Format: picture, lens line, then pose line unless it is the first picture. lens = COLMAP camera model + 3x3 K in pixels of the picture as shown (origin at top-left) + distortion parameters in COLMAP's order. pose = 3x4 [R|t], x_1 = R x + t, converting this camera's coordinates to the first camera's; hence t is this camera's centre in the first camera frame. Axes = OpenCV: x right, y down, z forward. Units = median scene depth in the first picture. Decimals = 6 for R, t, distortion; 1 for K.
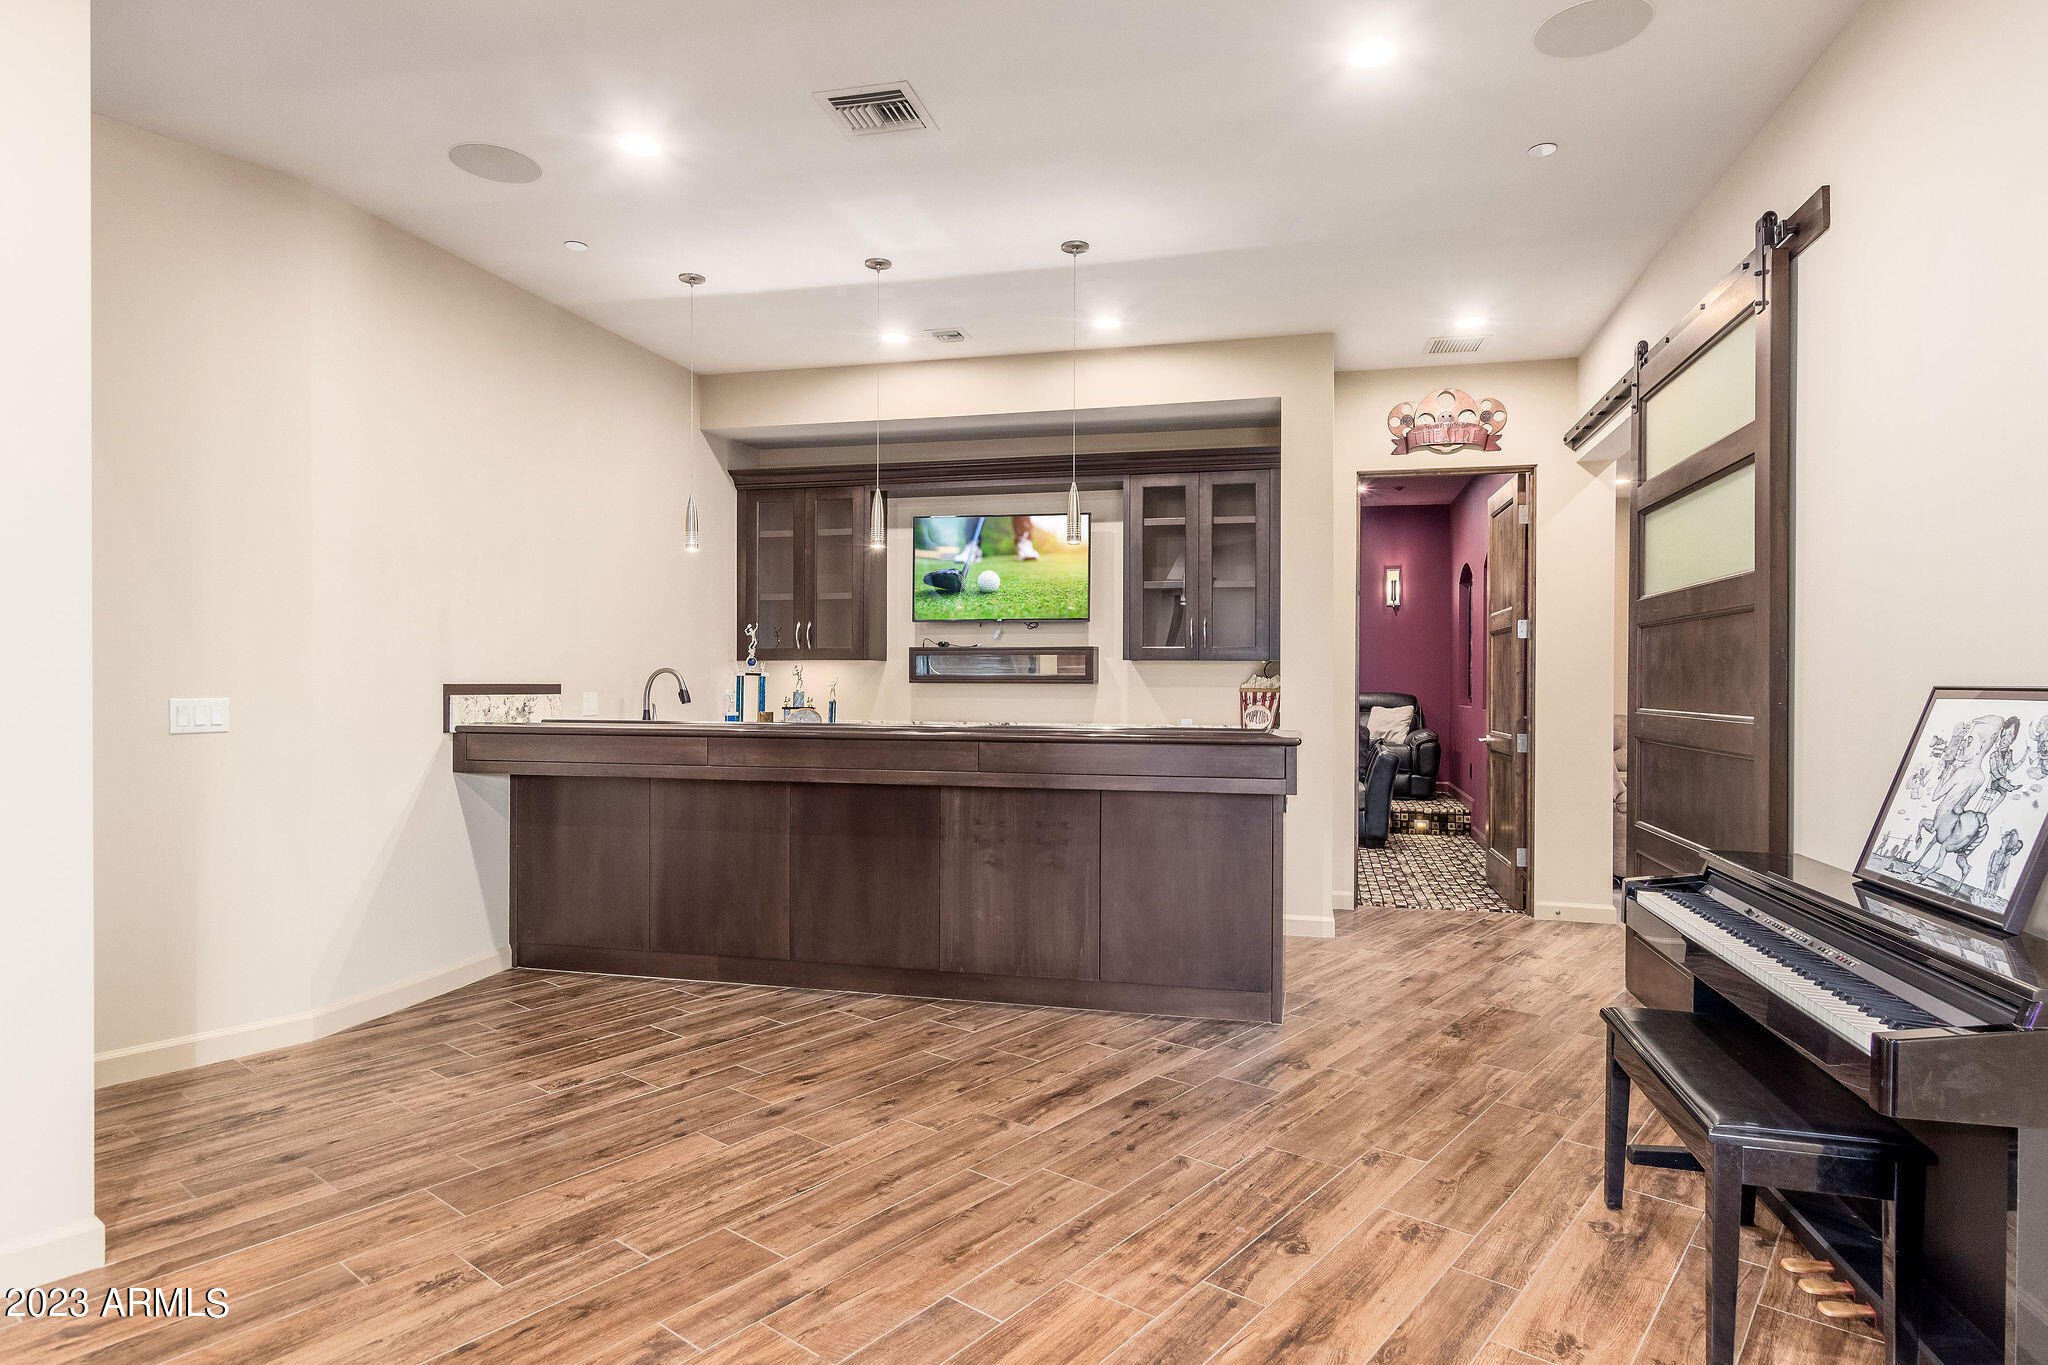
lens RADIAL K [[1098.8, 0, 1026.6], [0, 1098.8, 684.4], [0, 0, 1]] dist [-0.002509, 0.002283]
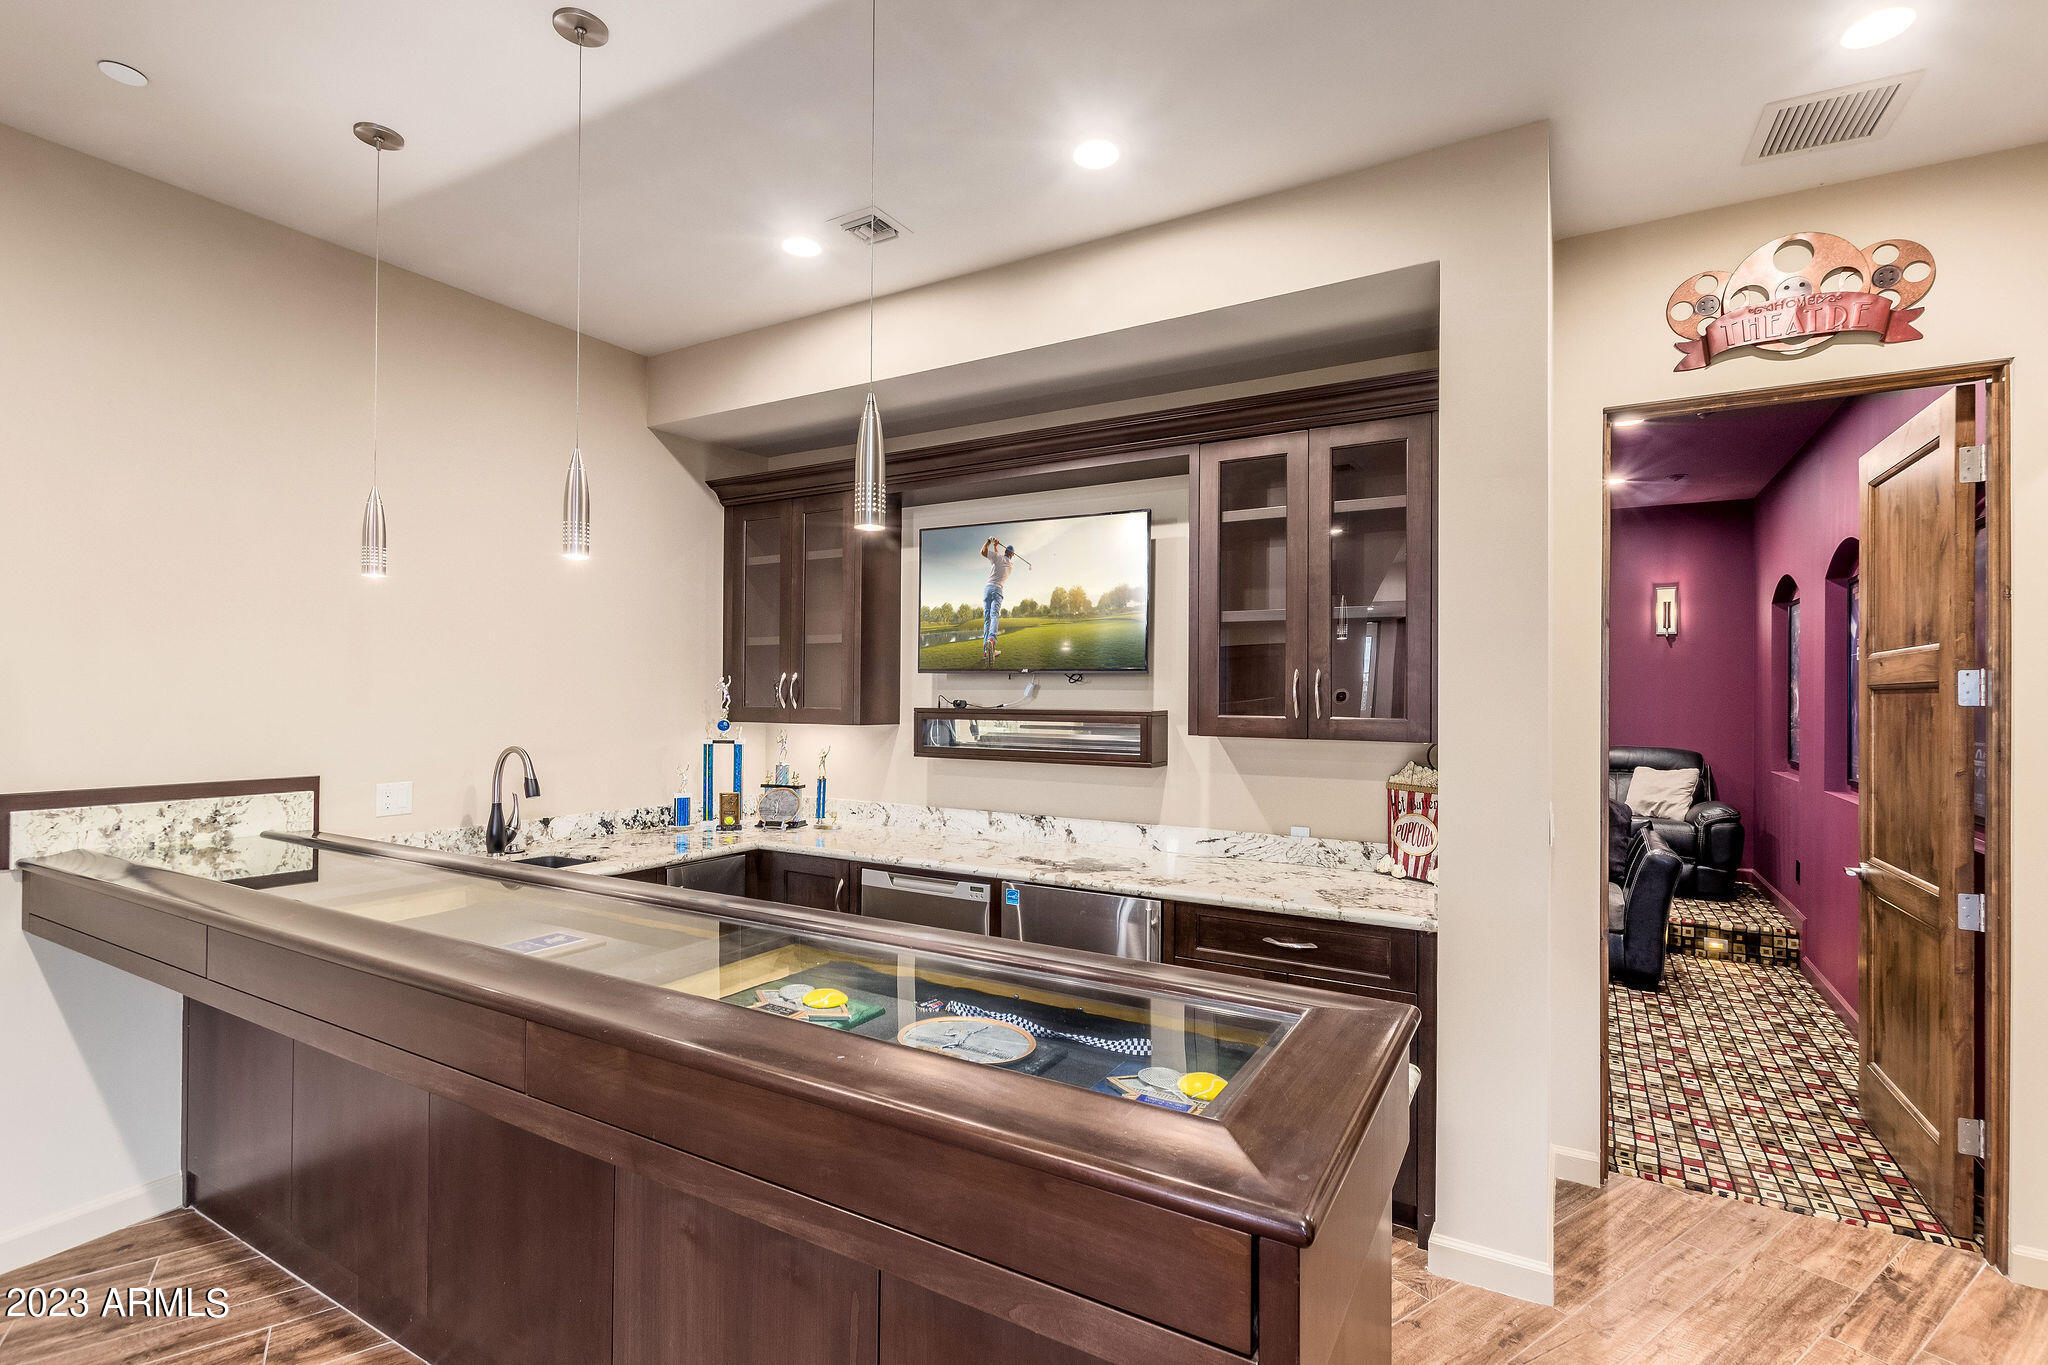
lens RADIAL K [[920.5, 0, 1043.9], [0, 920.5, 691.2], [0, 0, 1]] dist [0.011737, -0.003716]
pose [[0.964954, 0.001290, -0.262417, 0.144868], [-0.004049, 0.999942, -0.009975, -0.041484], [0.262389, 0.010688, 0.964903, 0.456572]]
